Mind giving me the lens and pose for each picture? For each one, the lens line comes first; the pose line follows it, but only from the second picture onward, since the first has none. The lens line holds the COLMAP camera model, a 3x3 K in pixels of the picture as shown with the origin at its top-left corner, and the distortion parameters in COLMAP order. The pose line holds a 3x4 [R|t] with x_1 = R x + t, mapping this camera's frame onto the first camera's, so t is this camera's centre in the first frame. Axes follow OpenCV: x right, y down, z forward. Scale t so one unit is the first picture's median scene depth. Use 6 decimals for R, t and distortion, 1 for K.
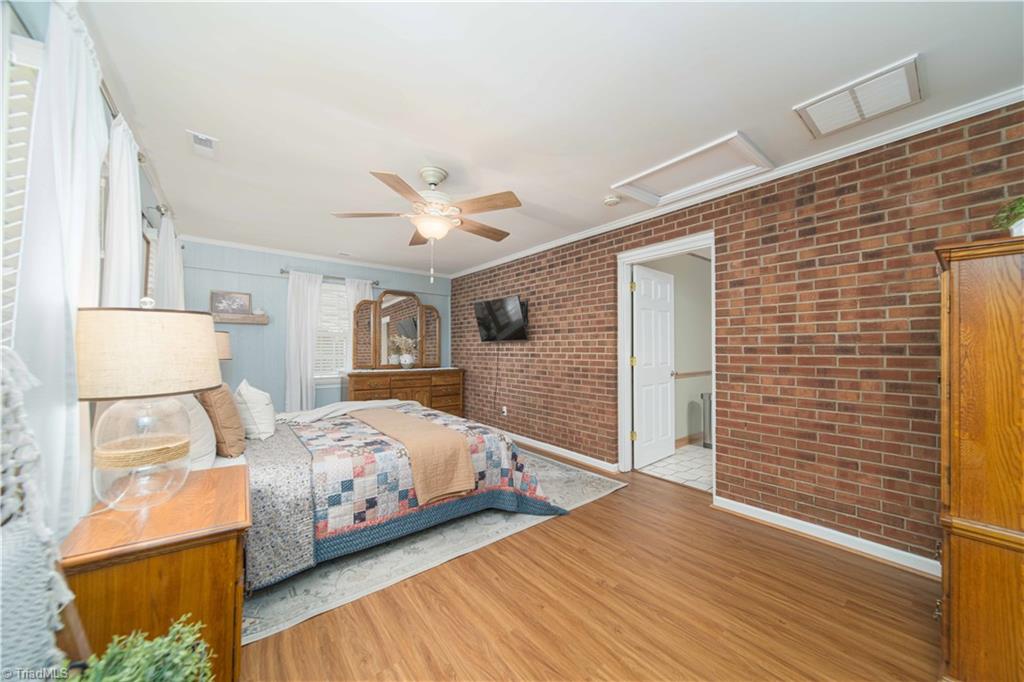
lens RADIAL K [[361.9, 0, 512.9], [0, 361.9, 342.8], [0, 0, 1]] dist [-0.000775, 0.000035]
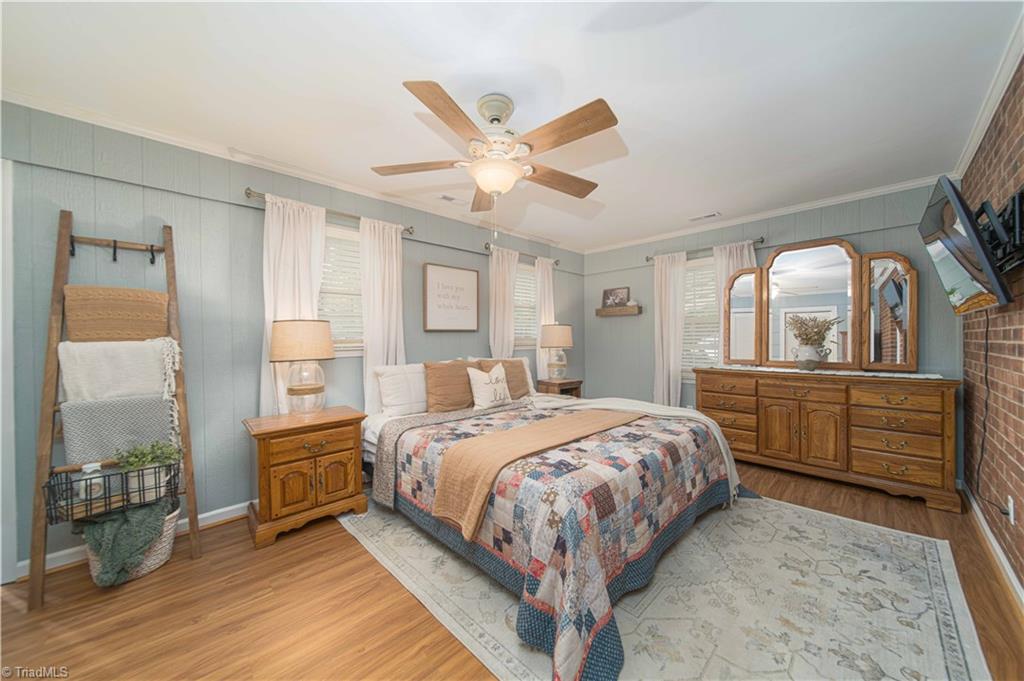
lens RADIAL K [[361.9, 0, 512.9], [0, 361.9, 342.3], [0, 0, 1]] dist [-0.000775, 0.000035]
pose [[0.093923, 0.004263, -0.995570, 0.538479], [0.023213, 0.999710, 0.006470, 0.023589], [0.995309, -0.023718, 0.093797, 0.948166]]
